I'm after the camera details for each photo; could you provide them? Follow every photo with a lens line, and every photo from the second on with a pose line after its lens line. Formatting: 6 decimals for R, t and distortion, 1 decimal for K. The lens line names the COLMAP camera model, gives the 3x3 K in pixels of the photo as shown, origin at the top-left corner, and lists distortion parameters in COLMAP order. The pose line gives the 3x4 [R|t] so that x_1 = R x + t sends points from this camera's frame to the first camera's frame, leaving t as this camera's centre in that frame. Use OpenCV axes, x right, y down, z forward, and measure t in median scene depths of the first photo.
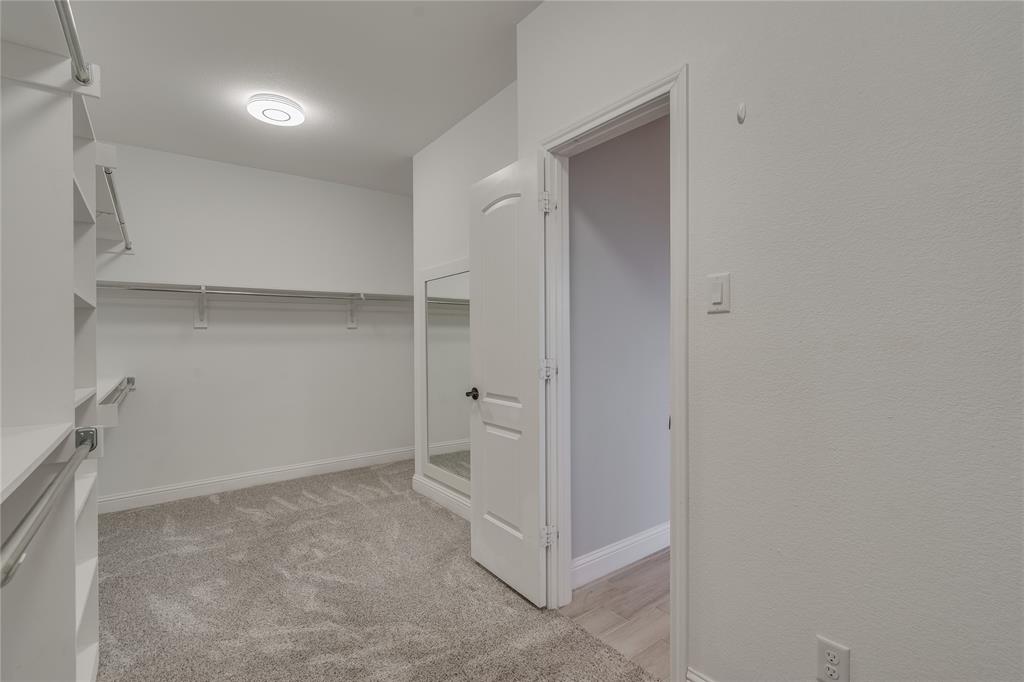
lens RADIAL K [[464.5, 0, 513.1], [0, 464.5, 343.5], [0, 0, 1]] dist [-0.003143, 0.000433]
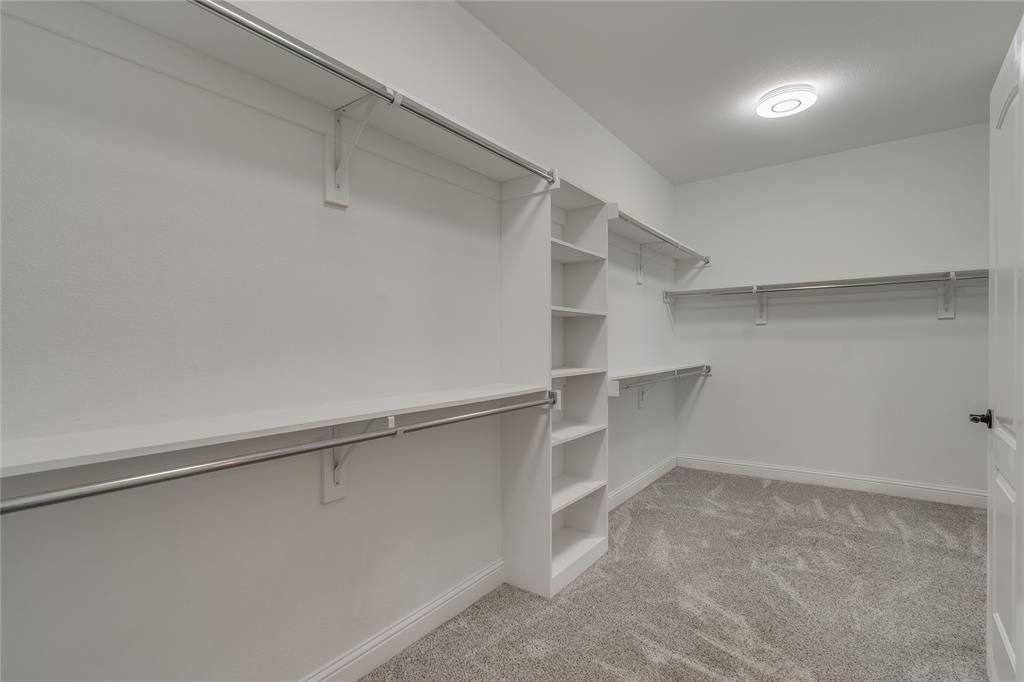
lens RADIAL K [[477.1, 0, 521.9], [0, 477.1, 344.4], [0, 0, 1]] dist [-0.001351, -0.000124]
pose [[0.300806, 0.014114, -0.953581, 0.268430], [-0.001162, 0.999895, 0.014433, -0.001905], [0.953685, -0.003233, 0.300791, 0.148757]]
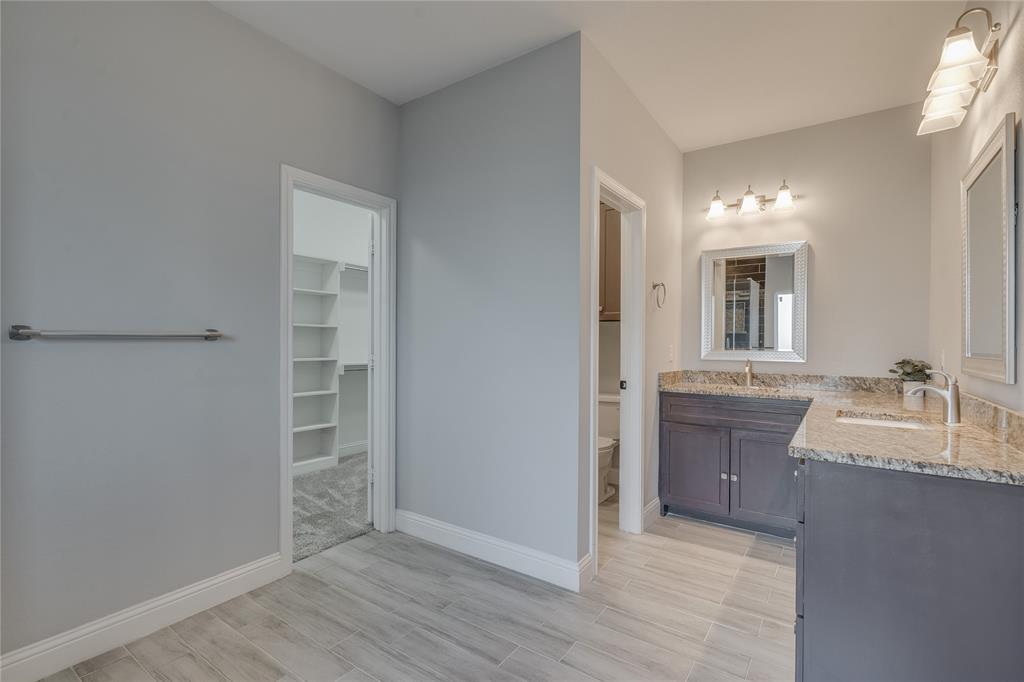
lens RADIAL K [[464.5, 0, 513.1], [0, 464.5, 343.5], [0, 0, 1]] dist [-0.003143, 0.000433]
pose [[0.308985, 0.008988, -0.951024, 1.018357], [-0.010449, 0.999927, 0.006056, -0.007656], [0.951009, 0.008066, 0.309056, 0.618134]]
